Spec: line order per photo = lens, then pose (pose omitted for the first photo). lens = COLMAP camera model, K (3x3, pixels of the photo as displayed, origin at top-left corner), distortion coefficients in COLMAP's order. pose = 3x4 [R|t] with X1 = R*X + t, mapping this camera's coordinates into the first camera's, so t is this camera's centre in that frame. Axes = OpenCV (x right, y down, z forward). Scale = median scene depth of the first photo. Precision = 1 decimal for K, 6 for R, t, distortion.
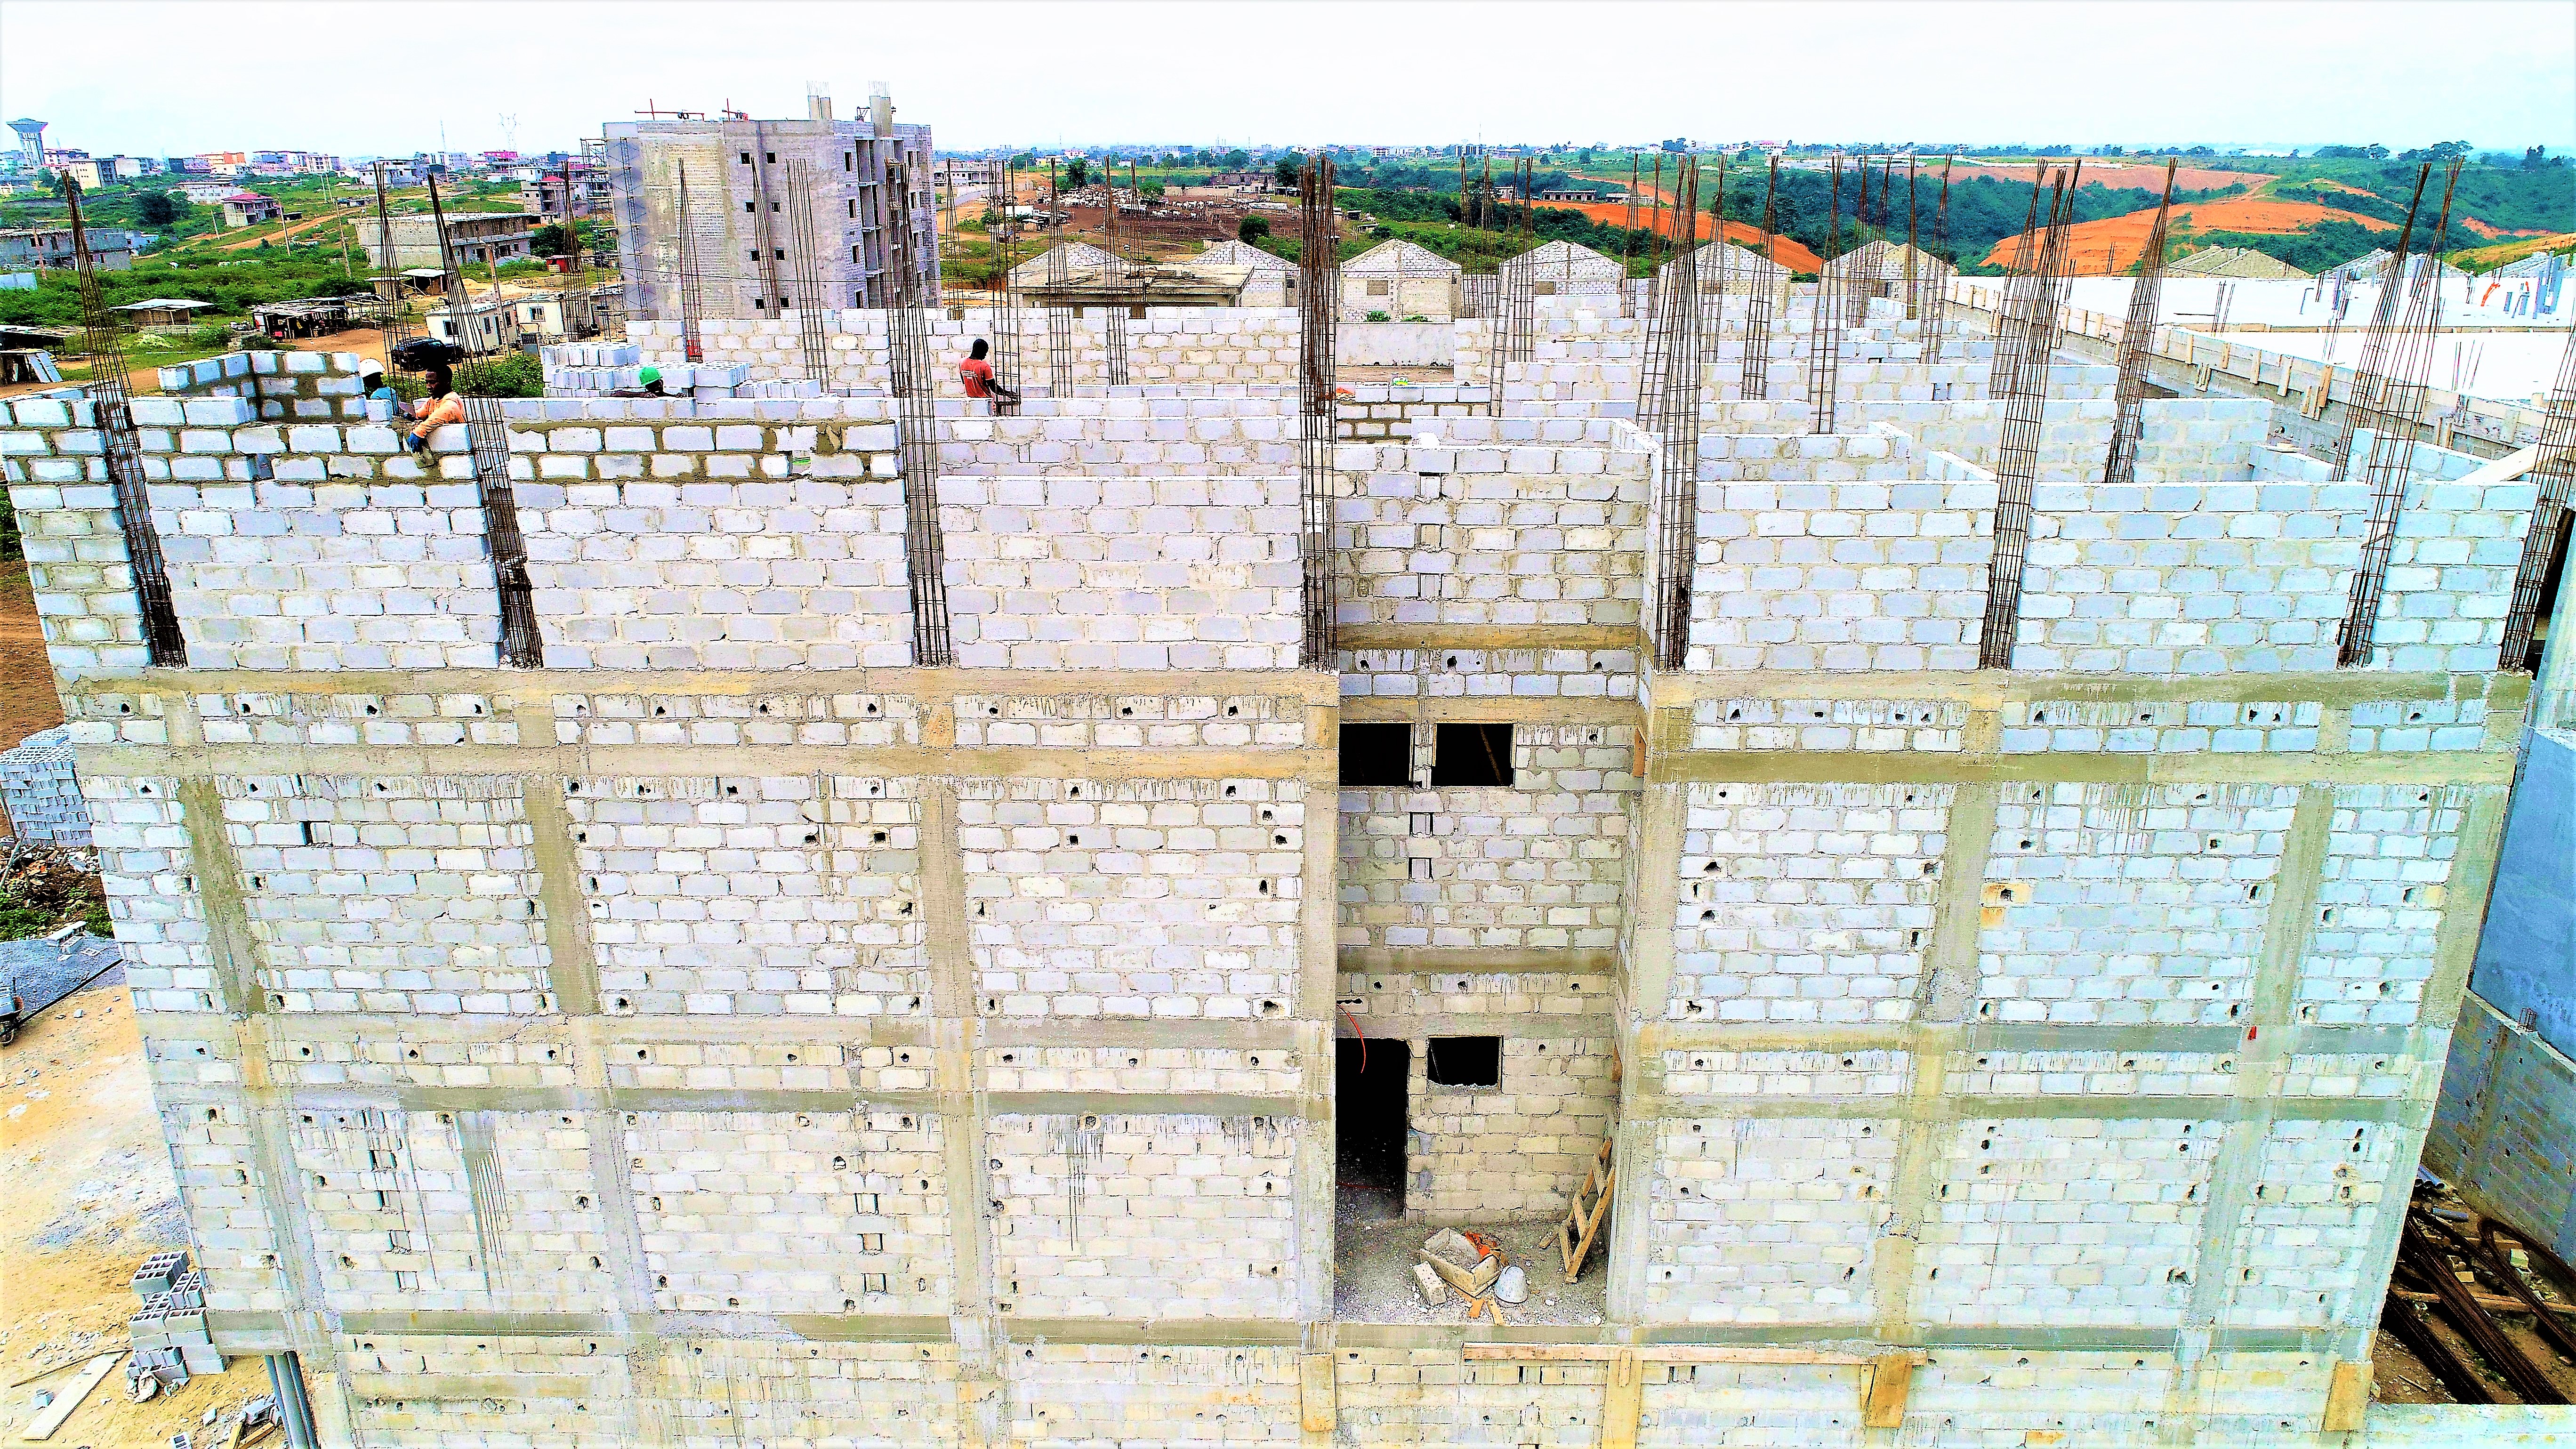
lens RADIAL K [[1704.3, 0, 1286.7], [0, 1704.3, 728.8], [0, 0, 1]] dist [-0.002488, -0.002581]
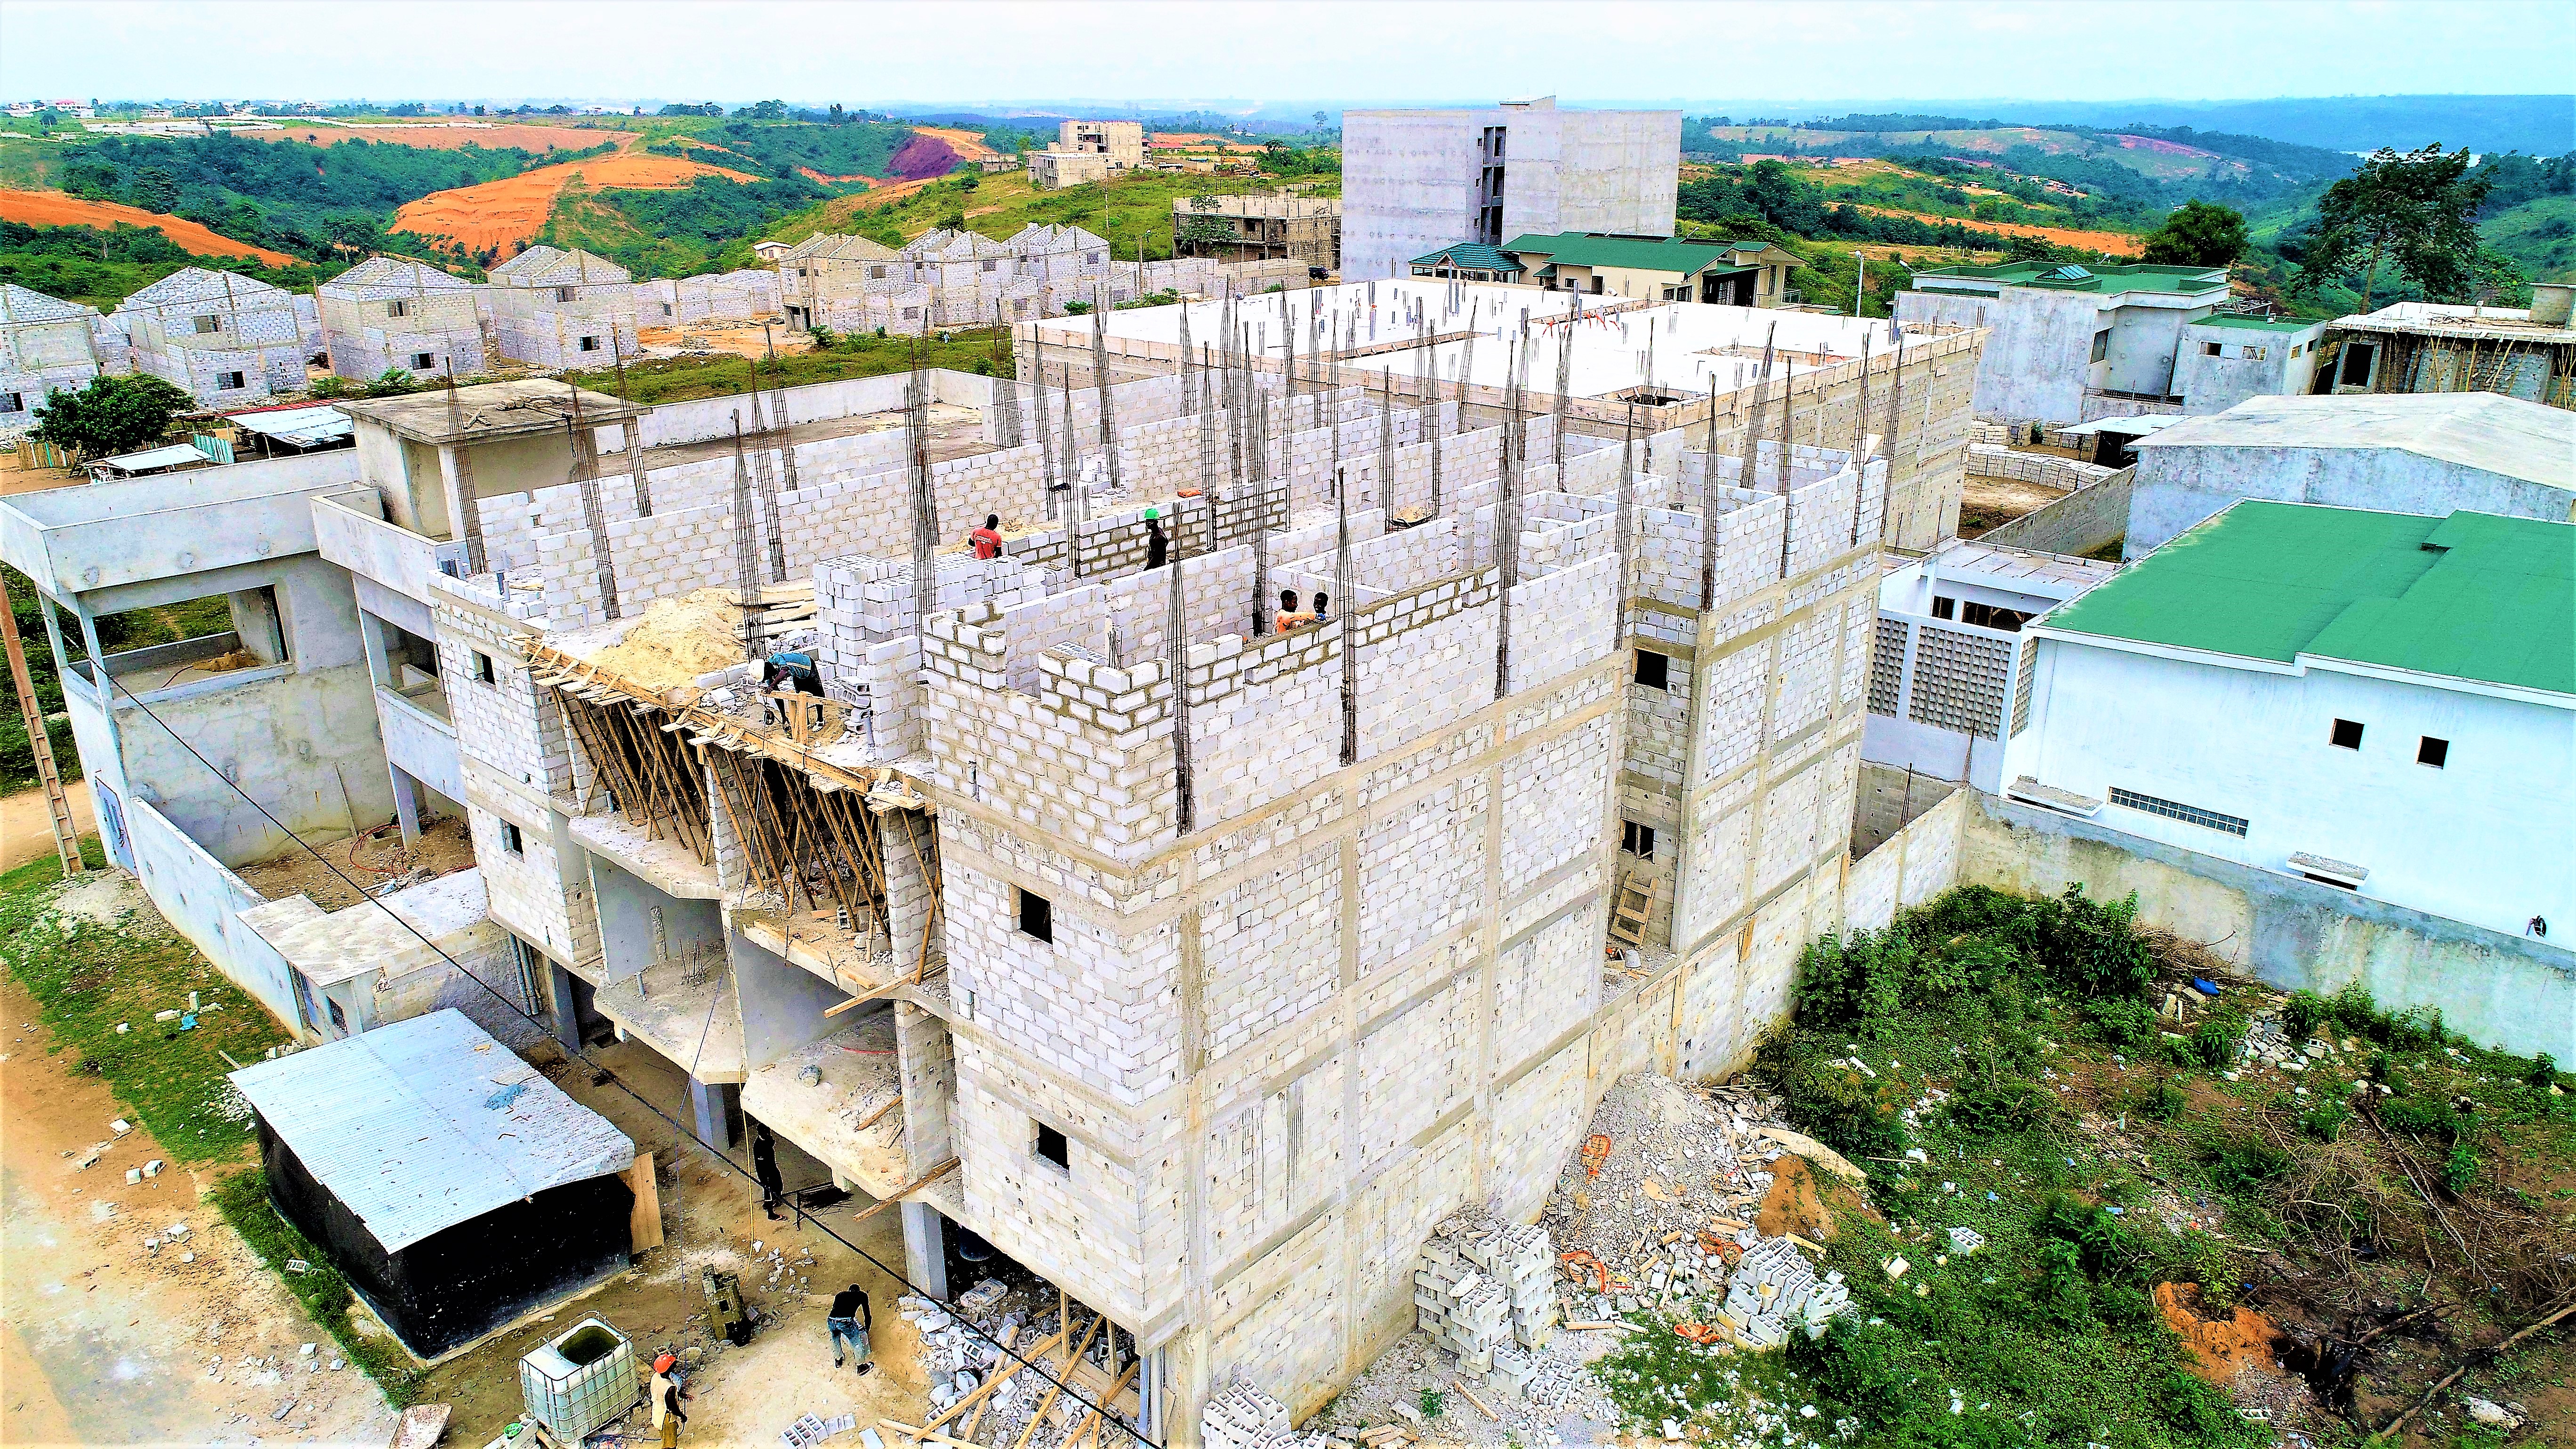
lens RADIAL K [[1704.3, 0, 1272.5], [0, 1704.3, 727.3], [0, 0, 1]] dist [-0.002488, -0.002581]
pose [[0.659935, -0.258863, 0.705319, -1.477176], [0.243589, 0.961780, 0.125073, -0.262225], [-0.710739, 0.089268, 0.697769, -0.037169]]
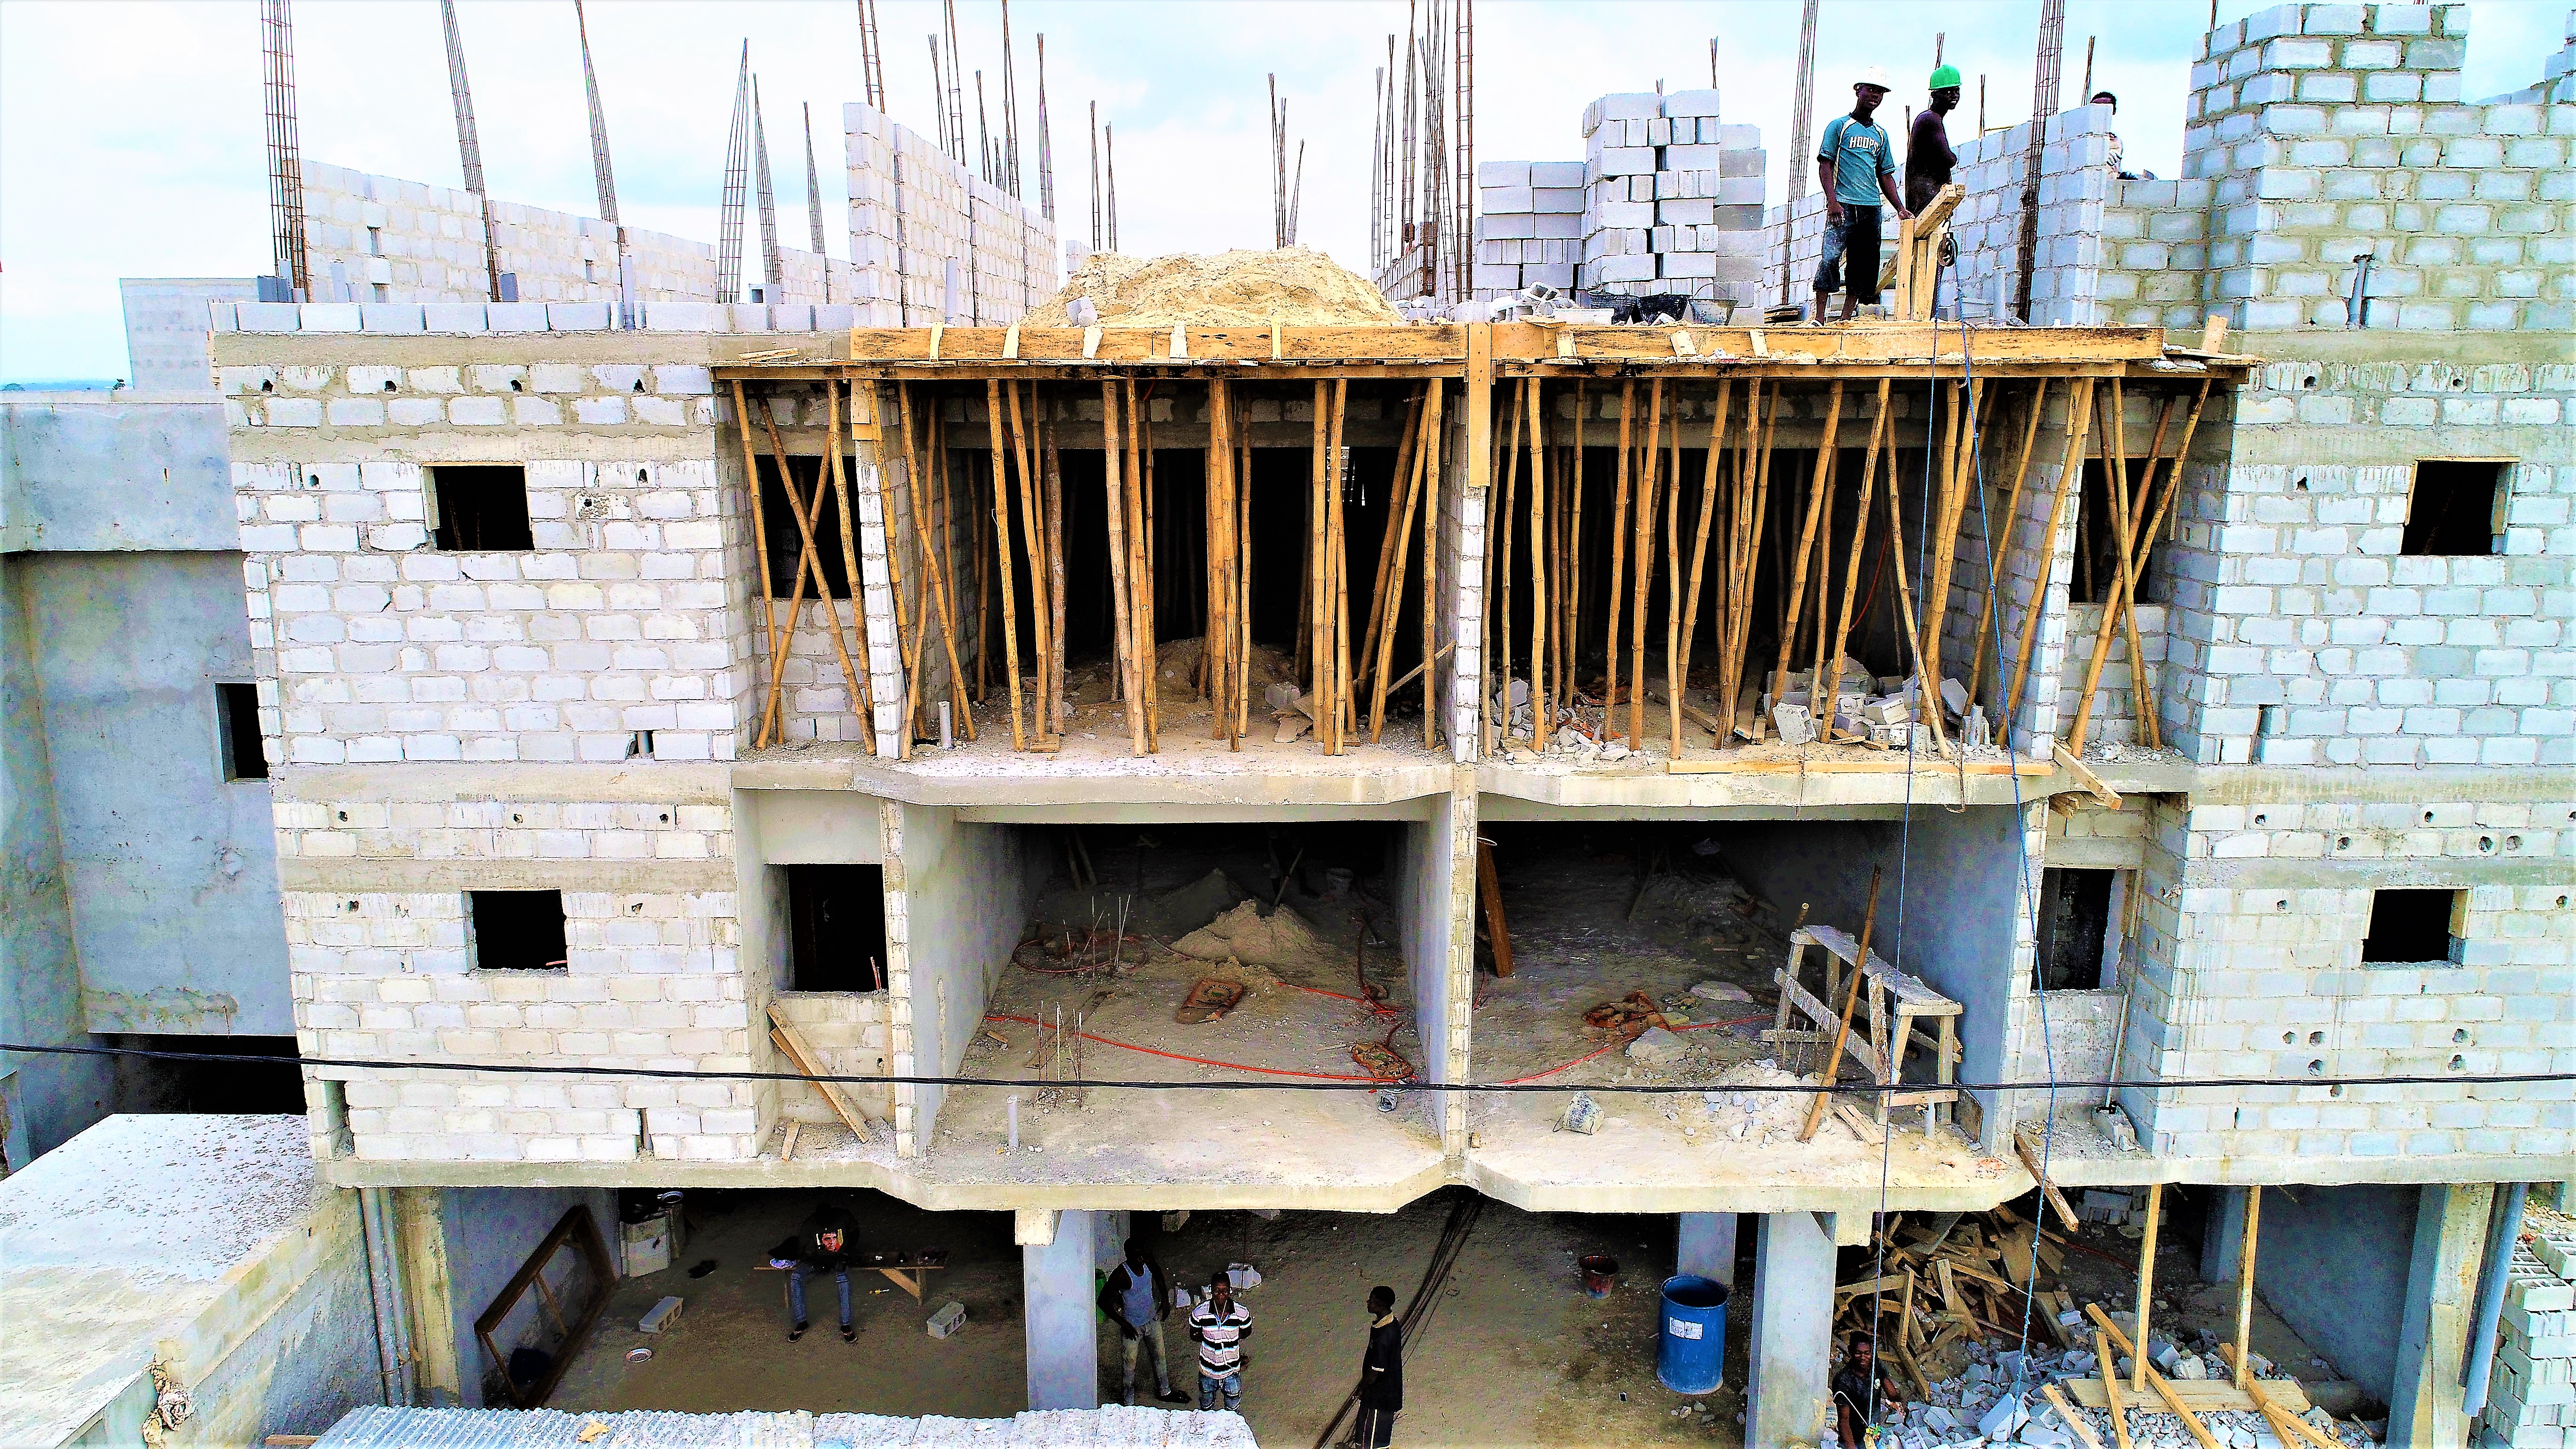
lens RADIAL K [[1704.3, 0, 1288.1], [0, 1704.3, 721.8], [0, 0, 1]] dist [-0.002488, -0.002581]
pose [[0.003319, -0.208434, 0.978031, -1.508305], [0.324545, 0.925319, 0.196099, -0.241228], [-0.945864, 0.316764, 0.070717, 1.595881]]
